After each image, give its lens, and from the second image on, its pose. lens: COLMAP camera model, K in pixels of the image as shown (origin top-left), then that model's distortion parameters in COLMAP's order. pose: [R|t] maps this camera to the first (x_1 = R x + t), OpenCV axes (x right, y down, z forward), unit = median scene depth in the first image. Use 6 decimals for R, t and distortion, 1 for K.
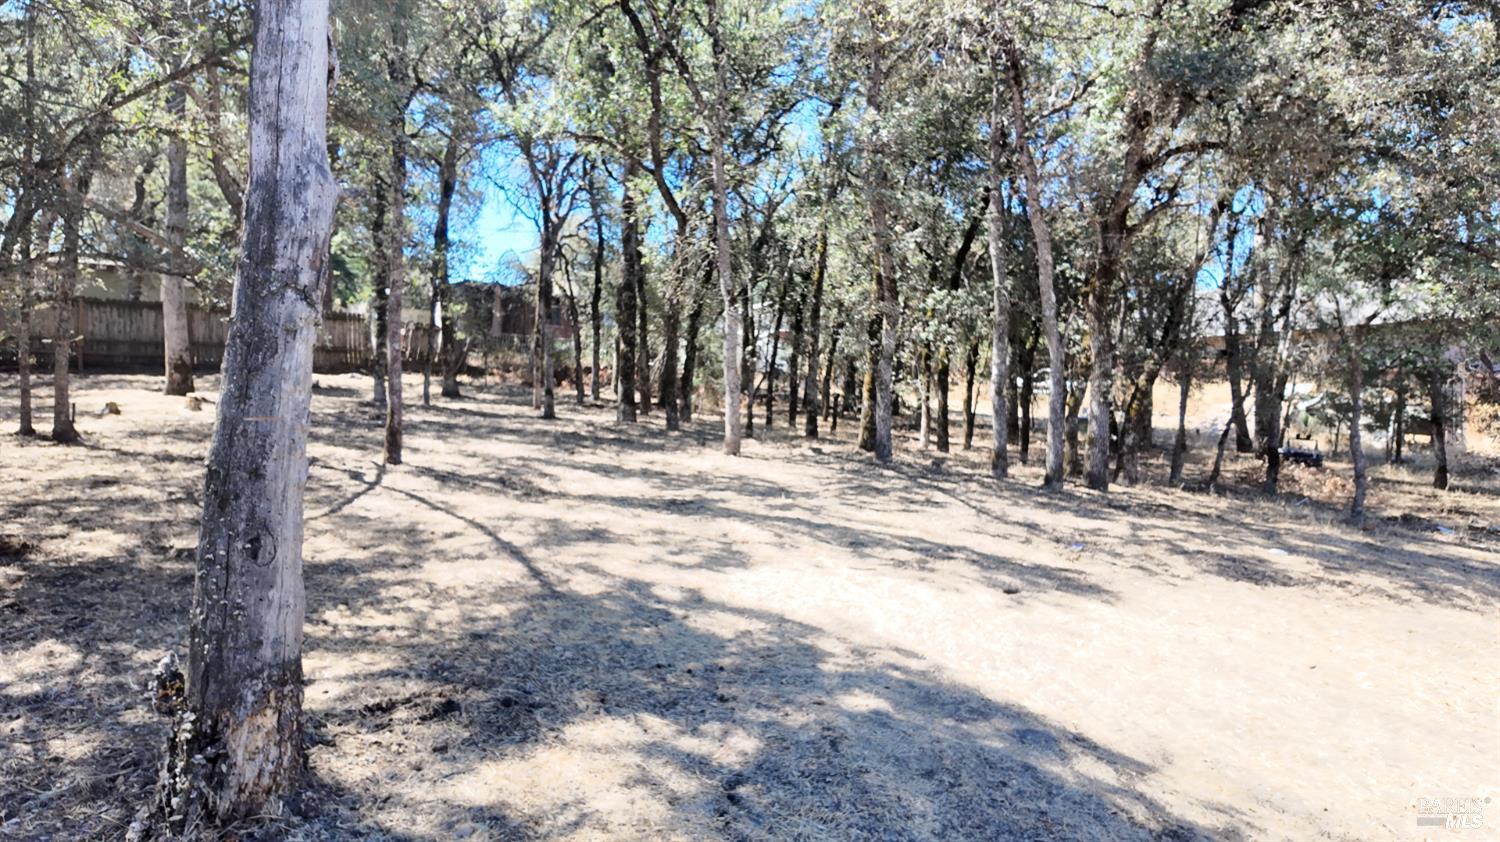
lens RADIAL K [[873.0, 0, 745.4], [0, 873.0, 420.9], [0, 0, 1]] dist [0.130756, -0.214311]
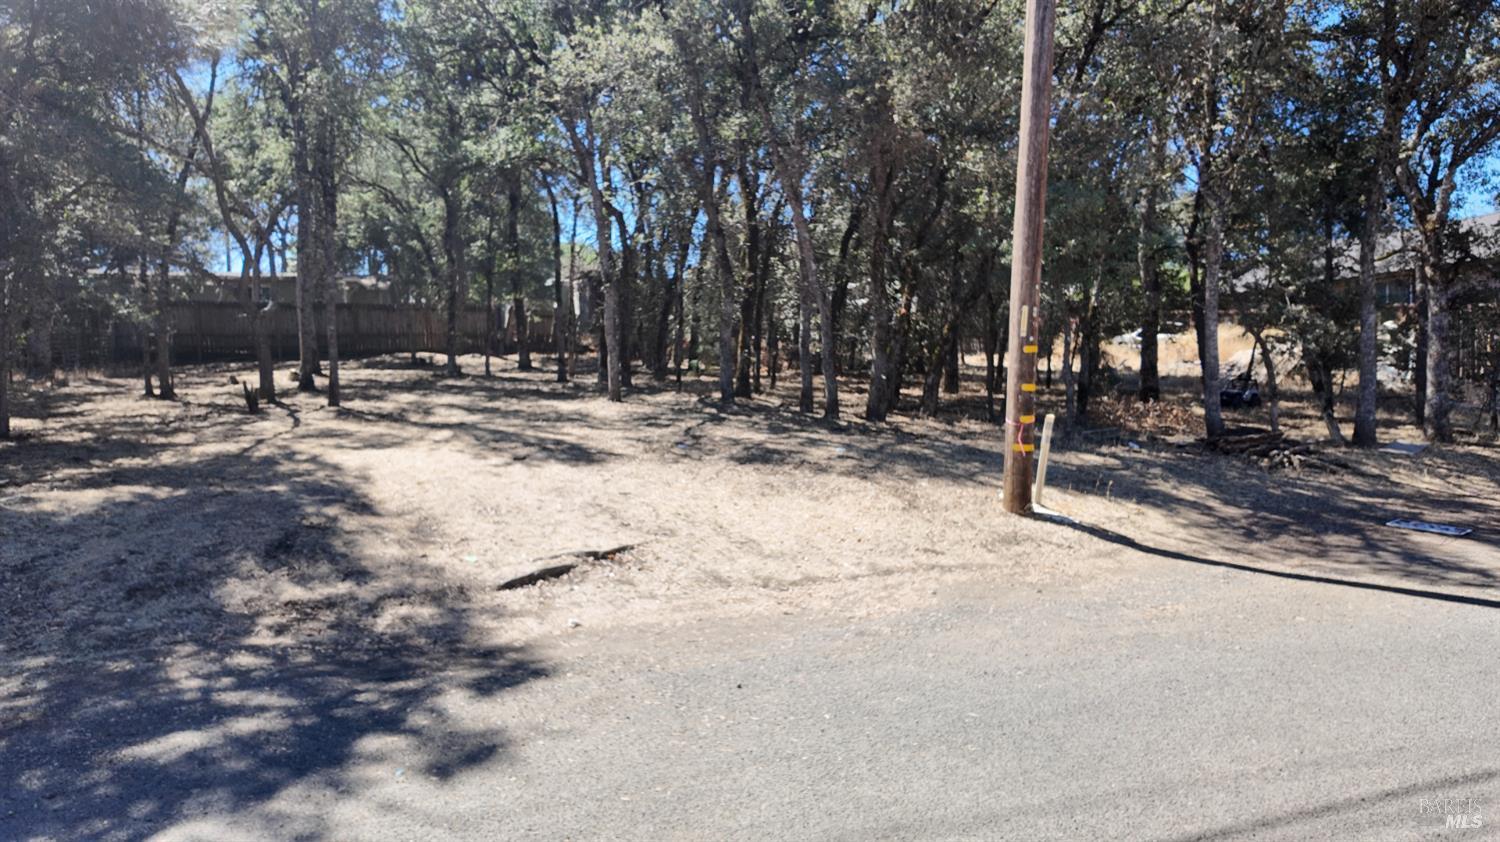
lens RADIAL K [[873.0, 0, 745.4], [0, 873.0, 420.9], [0, 0, 1]] dist [0.130756, -0.214311]
pose [[0.966811, -0.017407, -0.254900, 0.470126], [0.024490, 0.999396, 0.024640, 0.037344], [0.254318, -0.030065, 0.966653, -0.195437]]
